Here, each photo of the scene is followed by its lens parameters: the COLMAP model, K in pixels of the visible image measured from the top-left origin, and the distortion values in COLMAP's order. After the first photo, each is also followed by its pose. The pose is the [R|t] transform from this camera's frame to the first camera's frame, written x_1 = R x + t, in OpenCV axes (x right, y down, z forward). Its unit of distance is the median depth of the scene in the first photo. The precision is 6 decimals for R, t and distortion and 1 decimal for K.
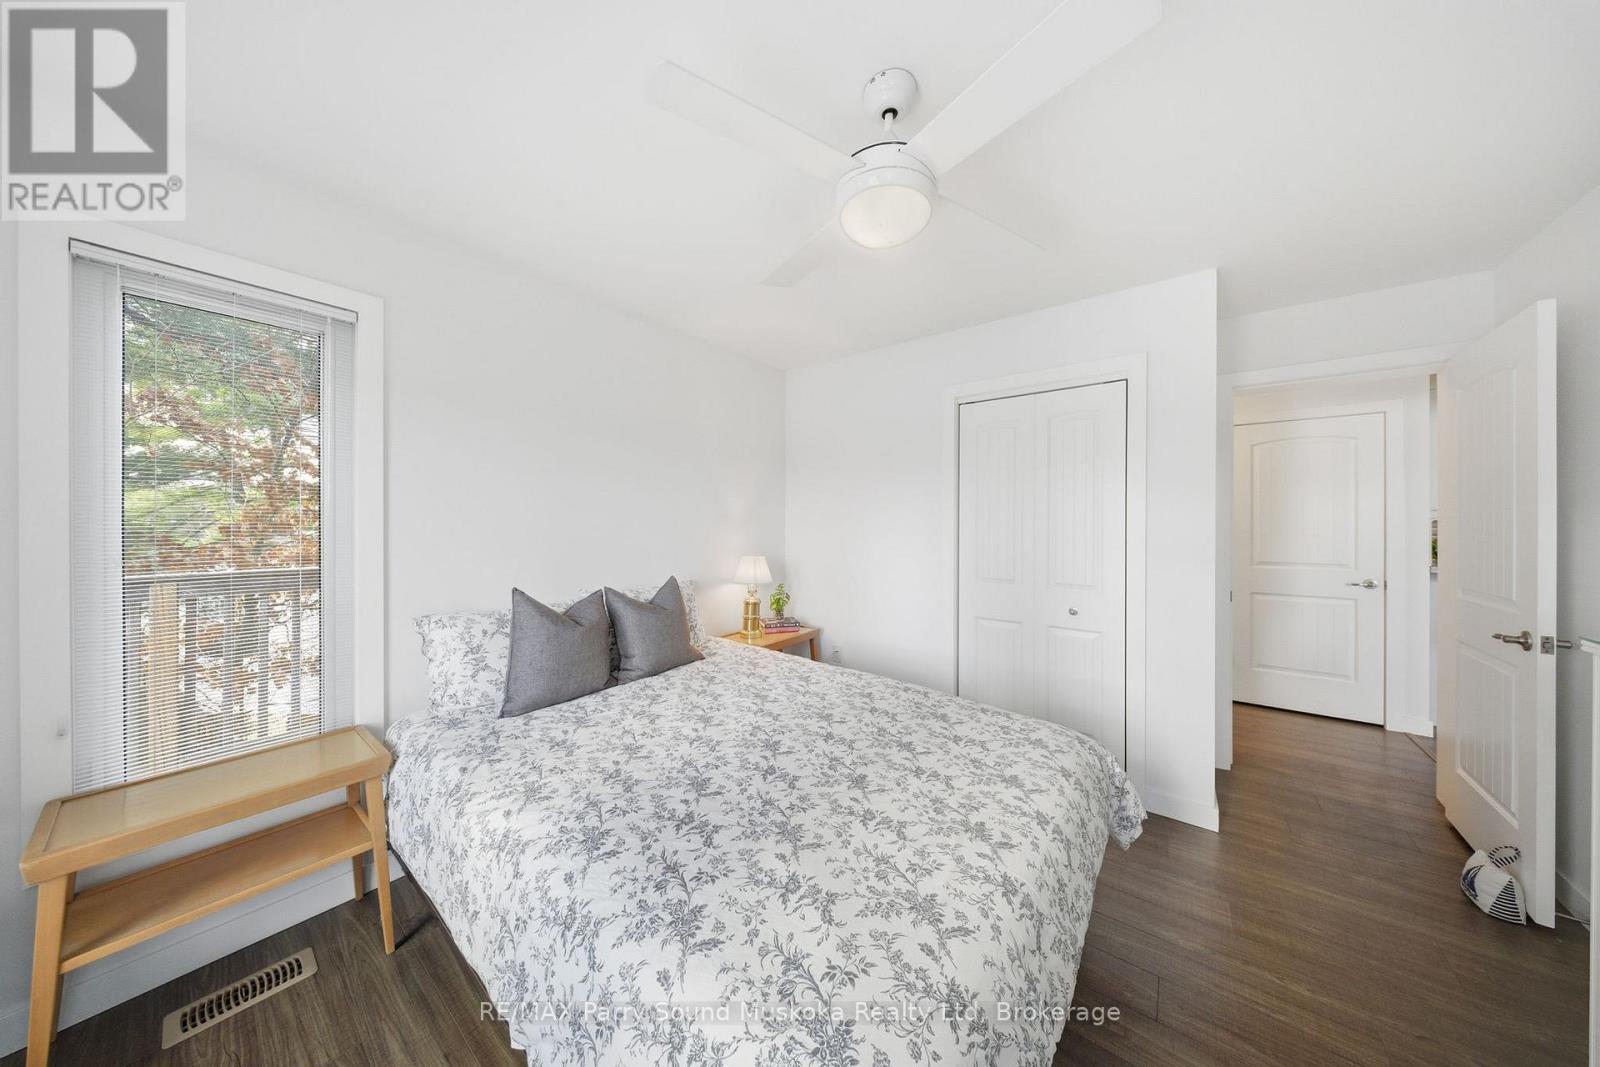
lens RADIAL K [[485.4, 0, 800.1], [0, 485.4, 529.1], [0, 0, 1]] dist [-0.000811, -0.000264]
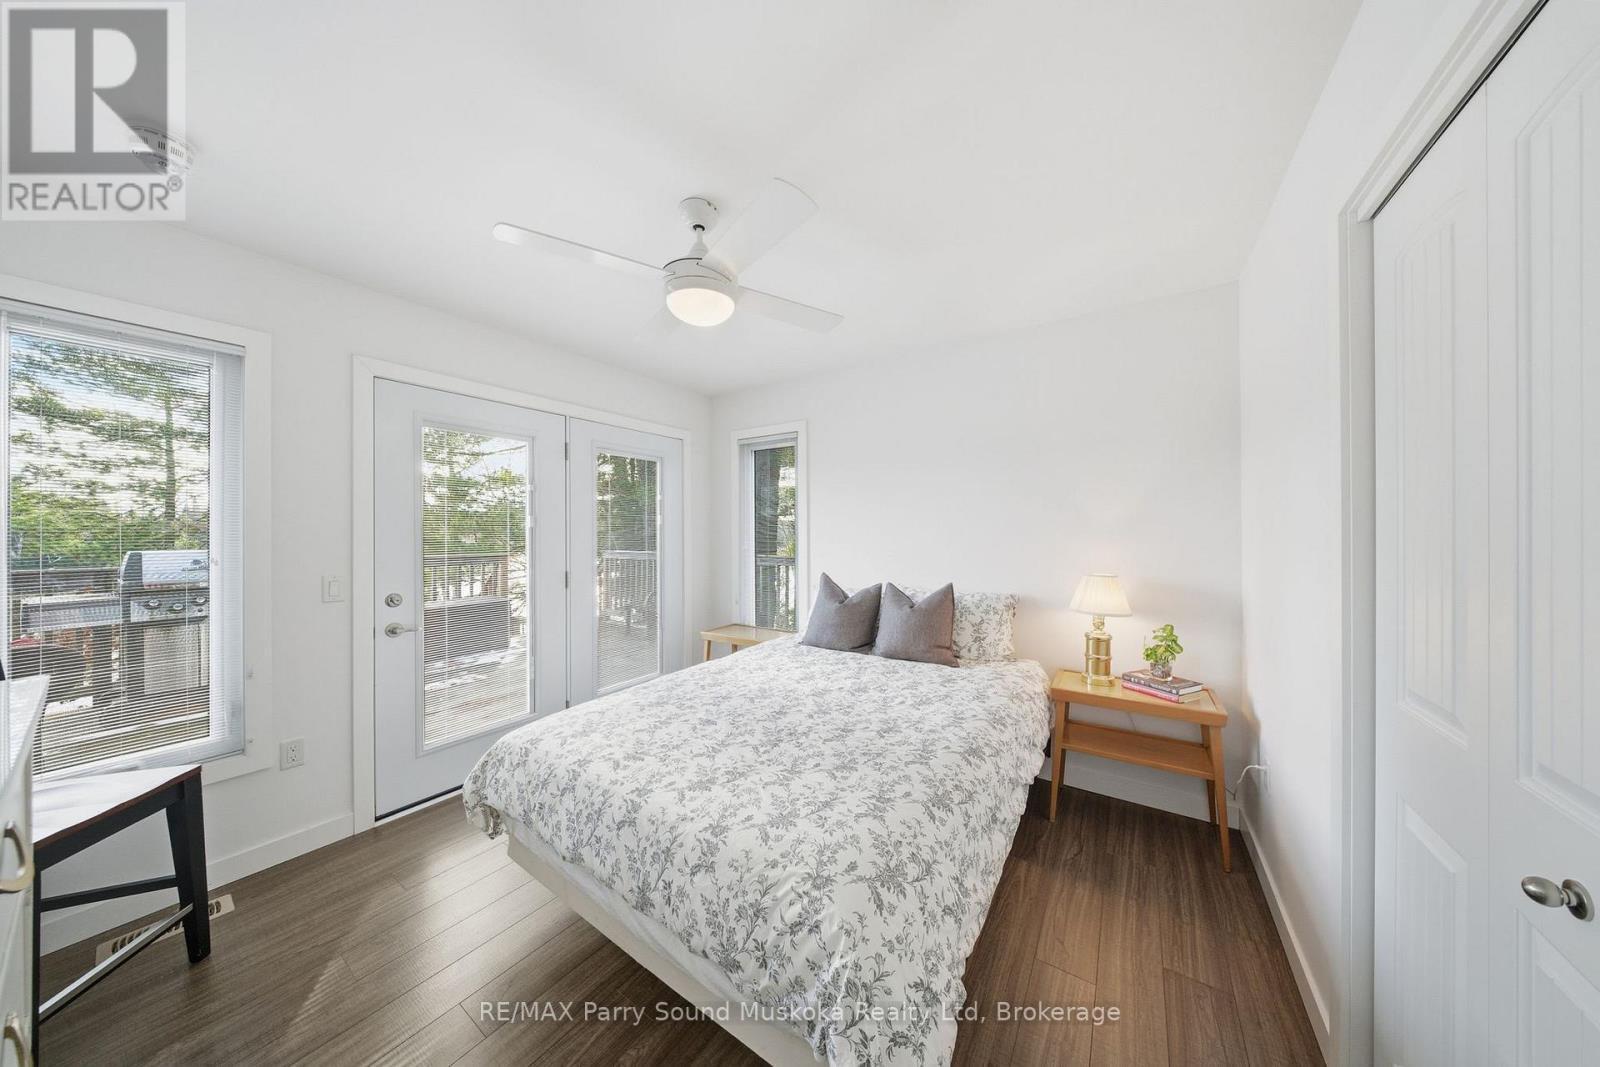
lens RADIAL K [[485.4, 0, 800.1], [0, 485.4, 529.1], [0, 0, 1]] dist [-0.000811, -0.000264]
pose [[0.058169, -0.006288, -0.998287, 0.939911], [-0.003658, 0.999972, -0.006512, -0.016984], [0.998300, 0.004031, 0.058145, 0.722298]]
